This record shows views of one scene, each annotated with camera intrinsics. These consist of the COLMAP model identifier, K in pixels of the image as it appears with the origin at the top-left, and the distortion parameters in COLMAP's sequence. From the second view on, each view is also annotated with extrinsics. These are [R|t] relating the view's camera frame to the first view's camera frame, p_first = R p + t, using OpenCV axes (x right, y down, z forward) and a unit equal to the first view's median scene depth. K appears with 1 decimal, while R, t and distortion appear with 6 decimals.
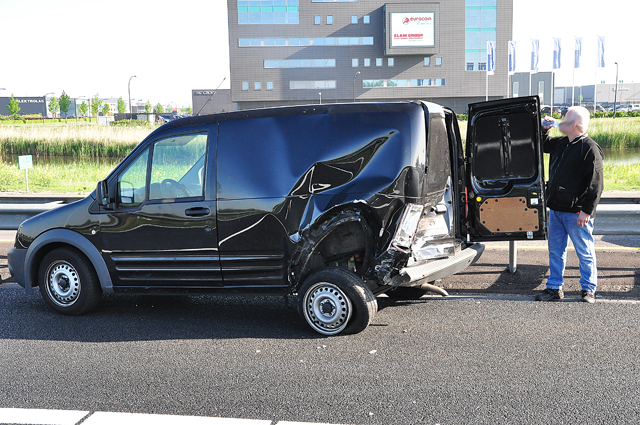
lens RADIAL K [[752.7, 0, 328.4], [0, 752.7, 210.1], [0, 0, 1]] dist [0.038460, 0.055463]
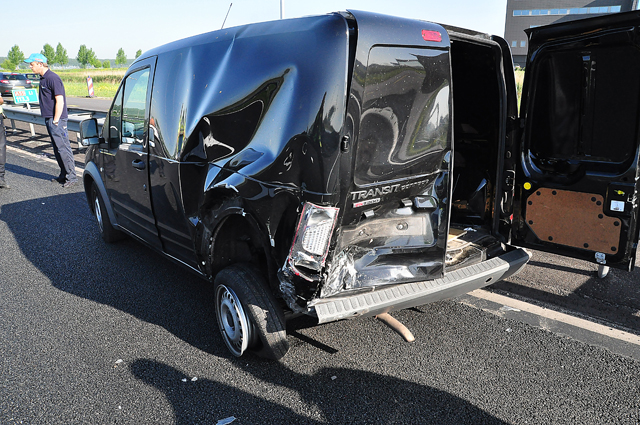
lens RADIAL K [[460.5, 0, 327.5], [0, 460.5, 210.6], [0, 0, 1]] dist [-0.147014, 0.125226]
pose [[0.877298, 0.158129, -0.453148, 0.231331], [-0.069458, 0.976056, 0.206130, -0.062129], [0.474893, -0.149363, 0.867276, 0.599535]]
